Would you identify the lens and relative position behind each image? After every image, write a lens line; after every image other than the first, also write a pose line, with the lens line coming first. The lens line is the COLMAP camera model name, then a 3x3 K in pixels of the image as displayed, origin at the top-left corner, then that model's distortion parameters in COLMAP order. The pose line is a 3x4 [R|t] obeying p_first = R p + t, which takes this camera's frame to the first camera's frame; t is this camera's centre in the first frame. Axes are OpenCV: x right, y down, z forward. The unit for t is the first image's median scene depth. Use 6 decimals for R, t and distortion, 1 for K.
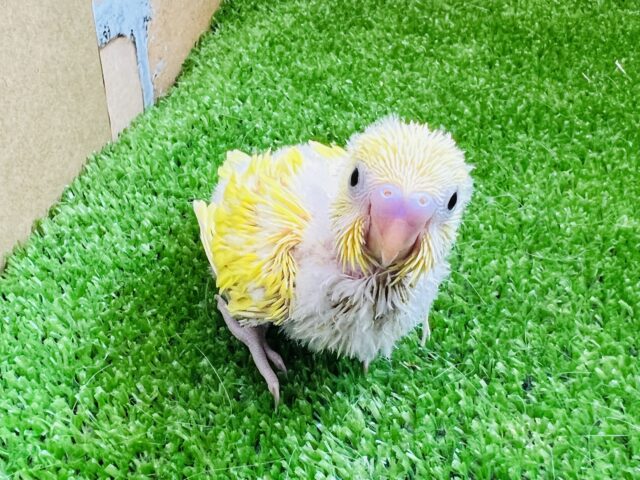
lens RADIAL K [[755.5, 0, 320.0], [0, 755.5, 240.0], [0, 0, 1]] dist [-0.016612, -0.001506]
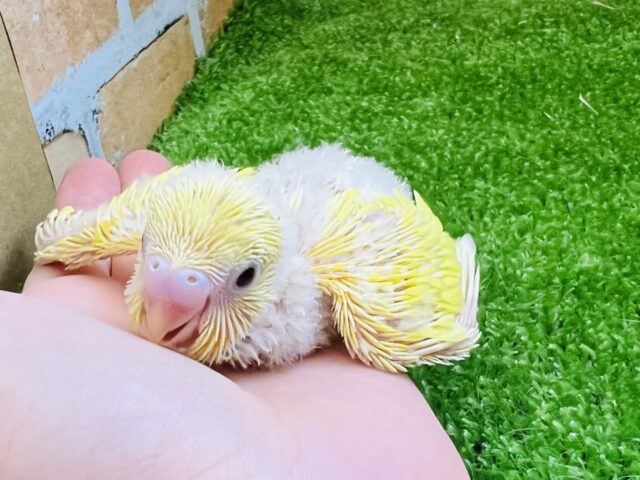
lens RADIAL K [[755.5, 0, 320.0], [0, 755.5, 240.0], [0, 0, 1]] dist [-0.016612, -0.001506]
pose [[0.992232, -0.108937, -0.060077, 0.110718], [0.103201, 0.990444, -0.091494, 0.002210], [0.069470, 0.084583, 0.993992, 0.023274]]
